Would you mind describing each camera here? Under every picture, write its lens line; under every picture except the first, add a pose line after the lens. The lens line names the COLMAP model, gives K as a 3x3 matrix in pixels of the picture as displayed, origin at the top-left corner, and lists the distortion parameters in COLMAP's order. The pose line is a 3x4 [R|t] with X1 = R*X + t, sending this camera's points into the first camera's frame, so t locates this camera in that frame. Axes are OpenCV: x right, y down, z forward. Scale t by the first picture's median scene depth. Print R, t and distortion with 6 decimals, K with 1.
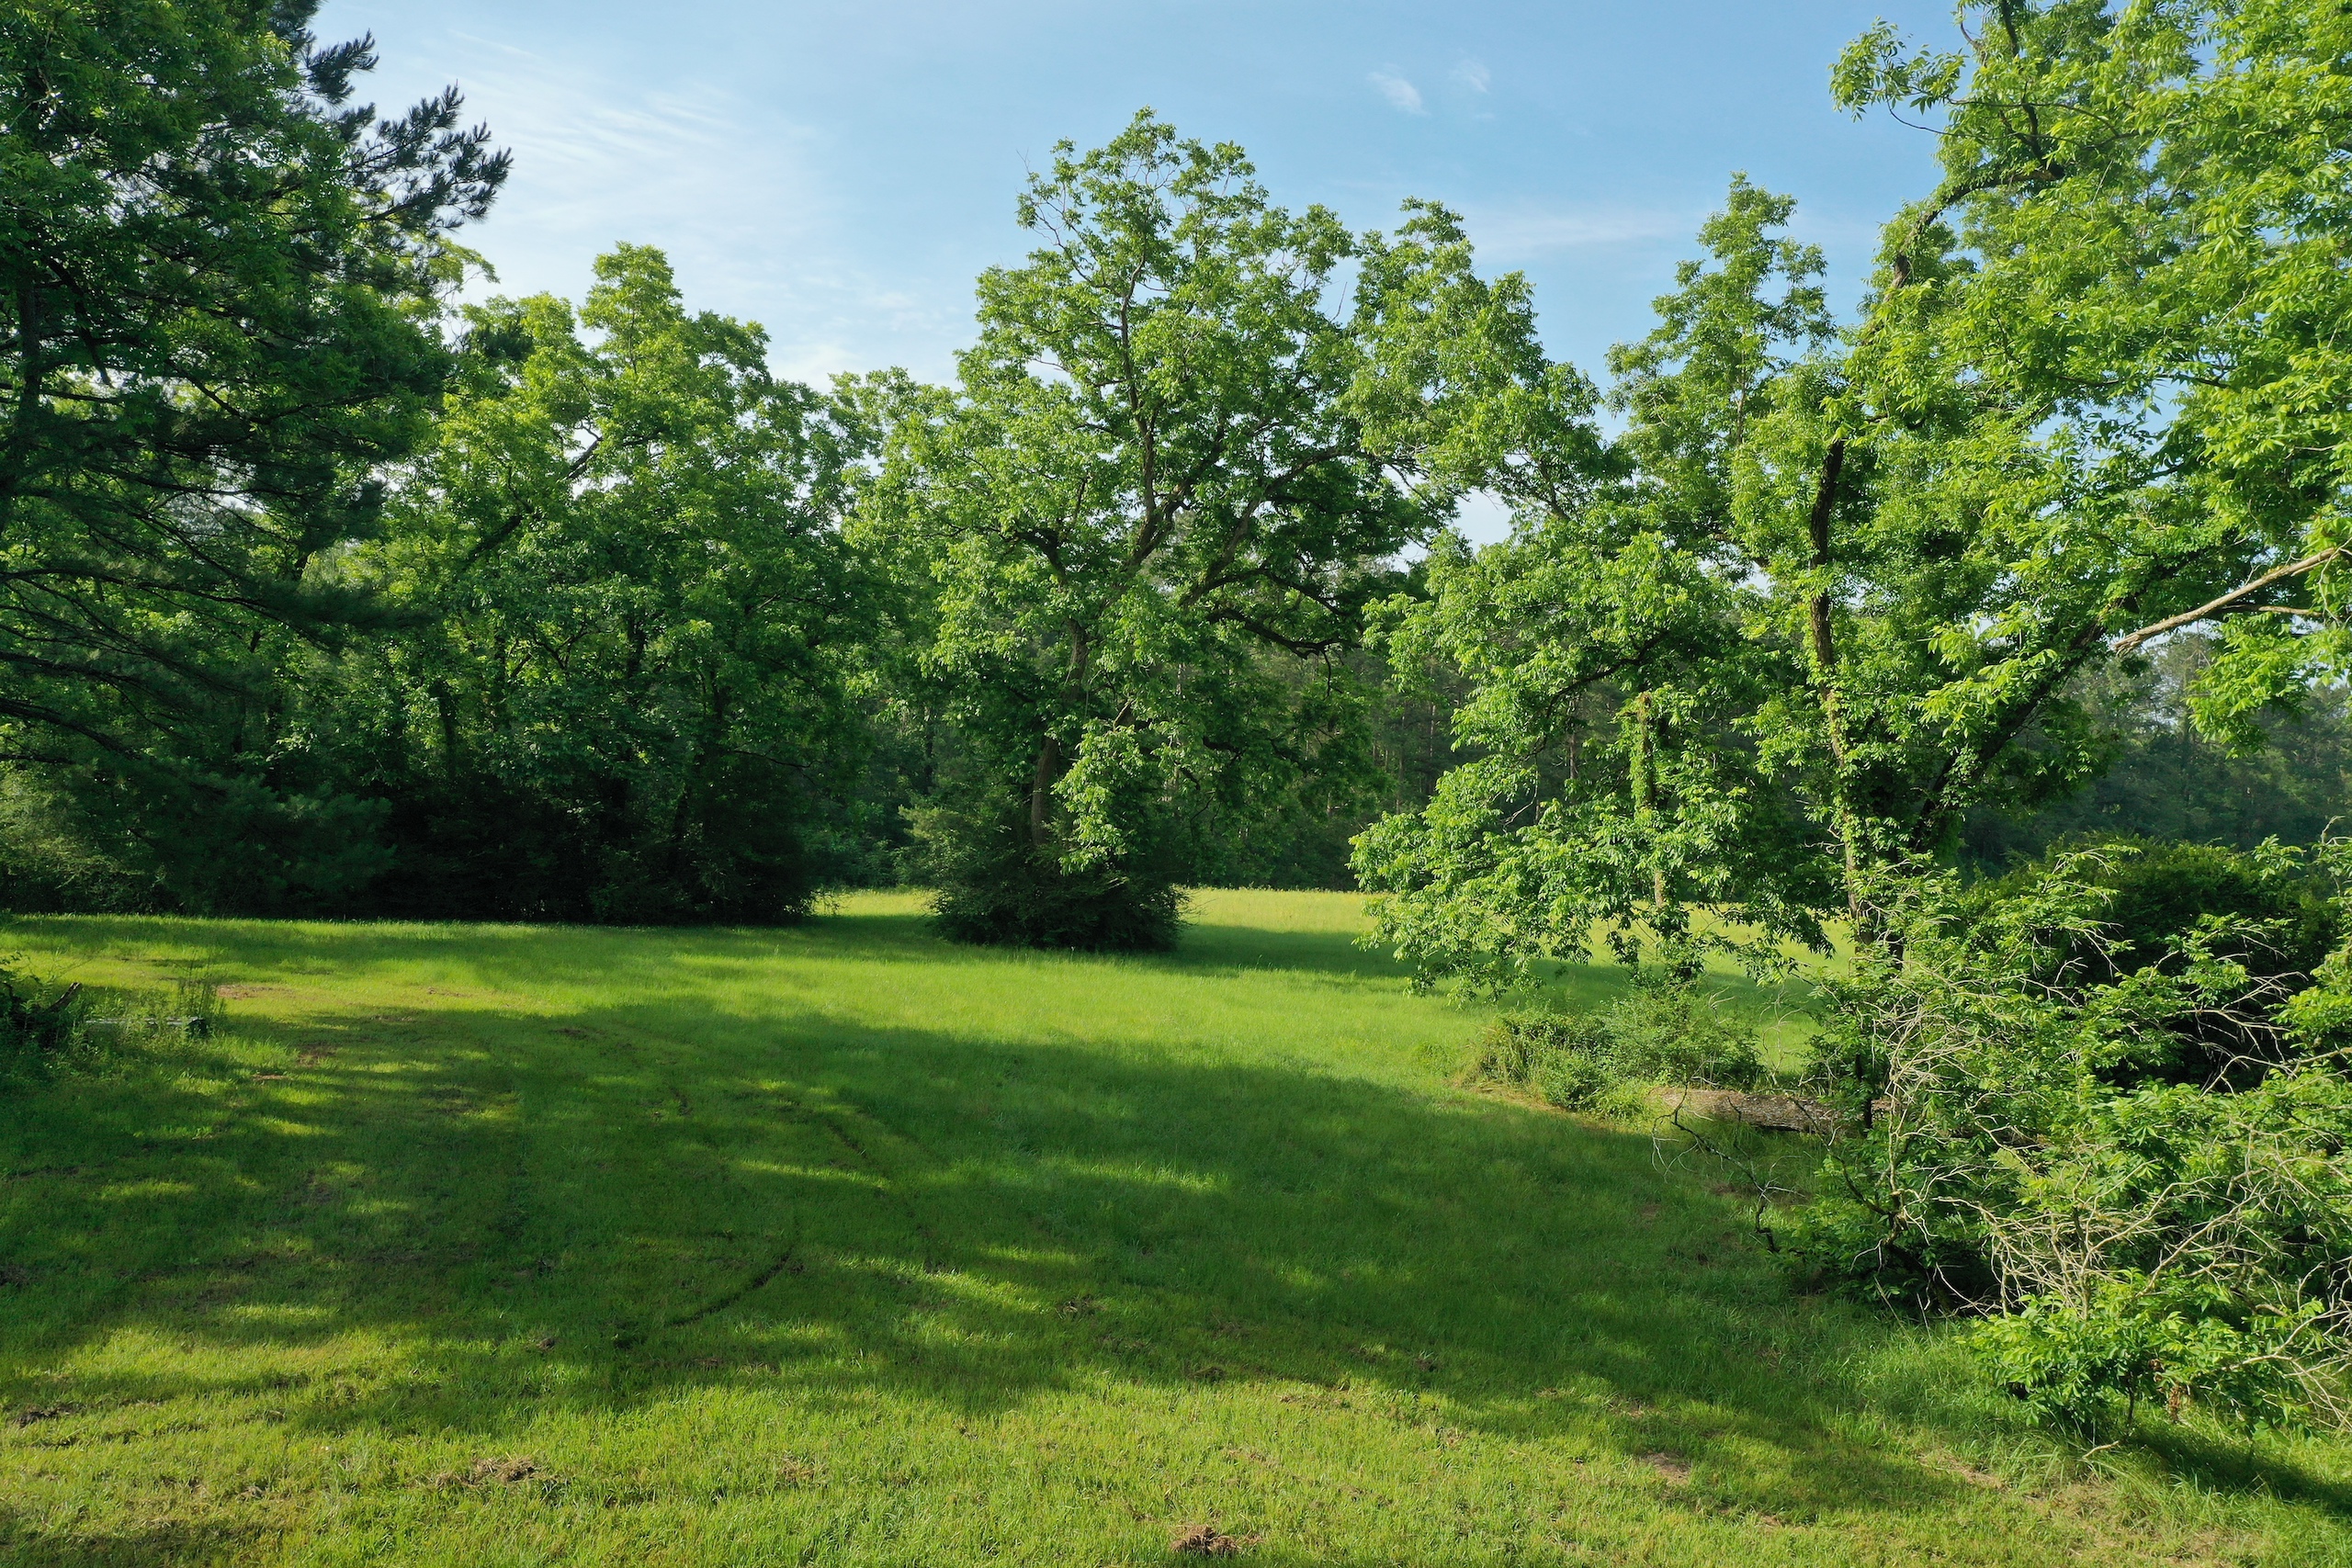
lens RADIAL K [[1866.2, 0, 1177.0], [0, 1866.2, 770.3], [0, 0, 1]] dist [0.012130, 0.014186]
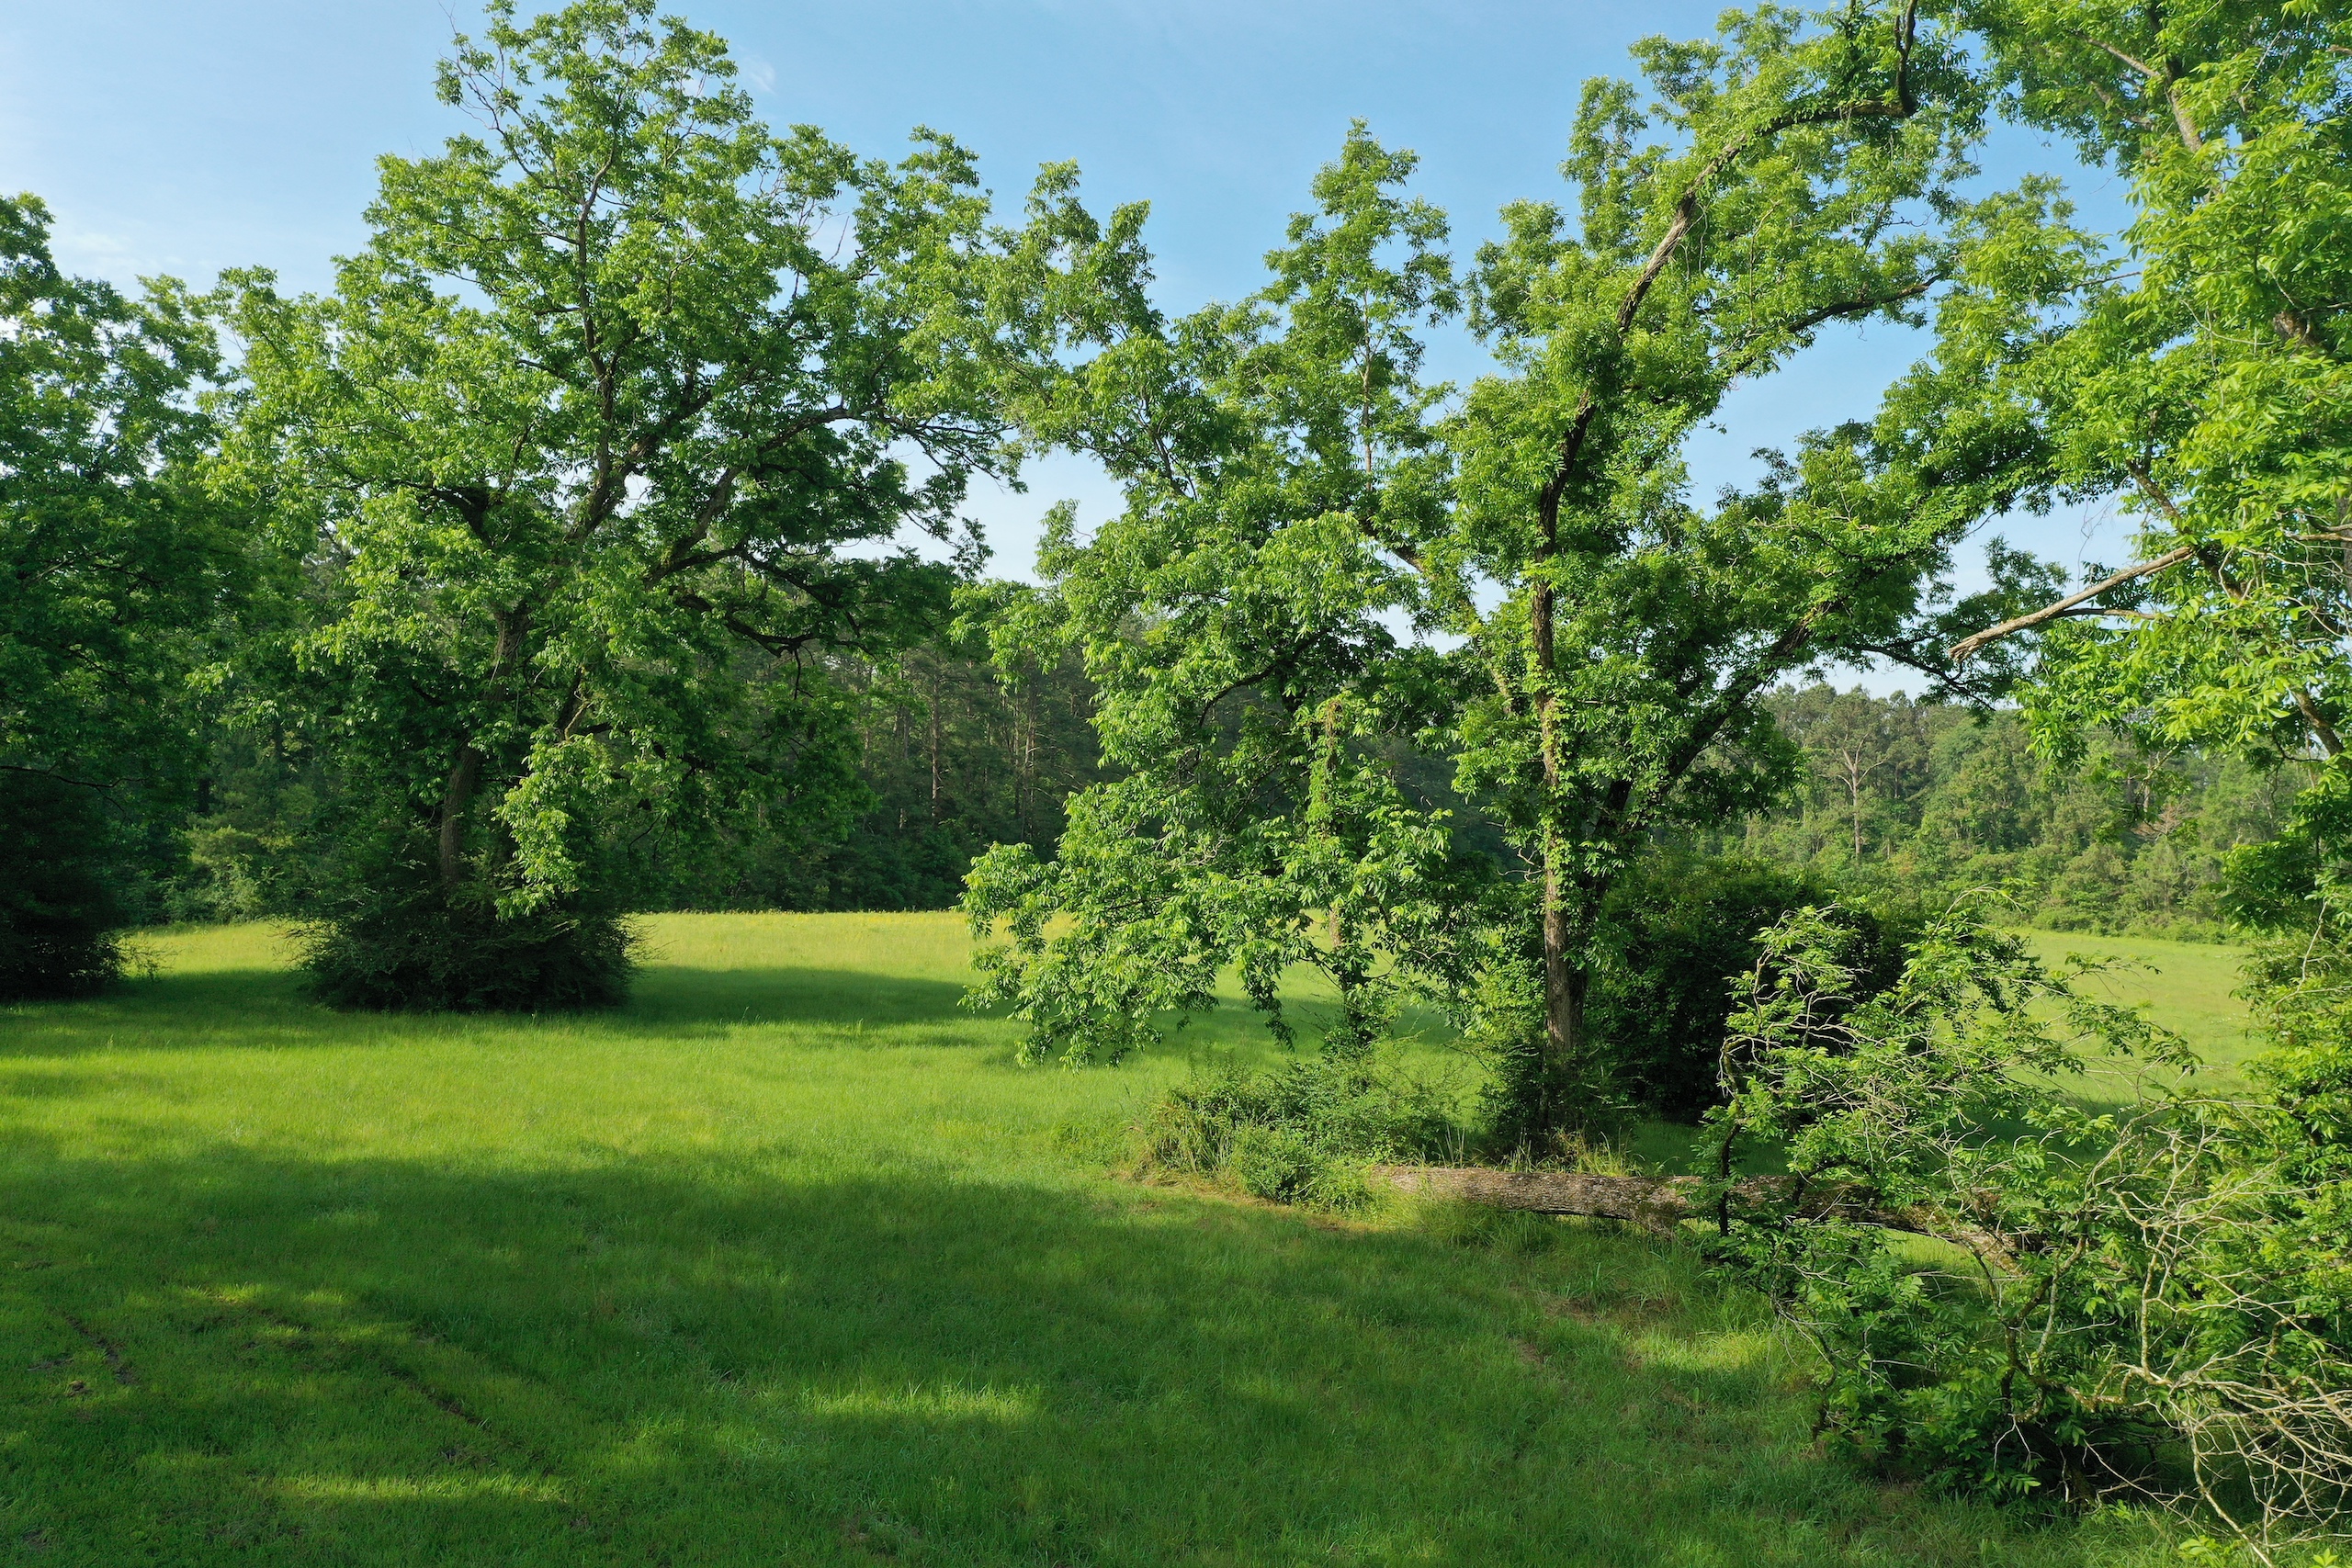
lens RADIAL K [[1866.2, 0, 1177.0], [0, 1866.2, 770.3], [0, 0, 1]] dist [0.012130, 0.014186]
pose [[0.932988, -0.006314, 0.359853, -0.081550], [0.007066, 0.999975, -0.000775, -0.005917], [-0.359839, 0.003266, 0.933009, 0.153051]]
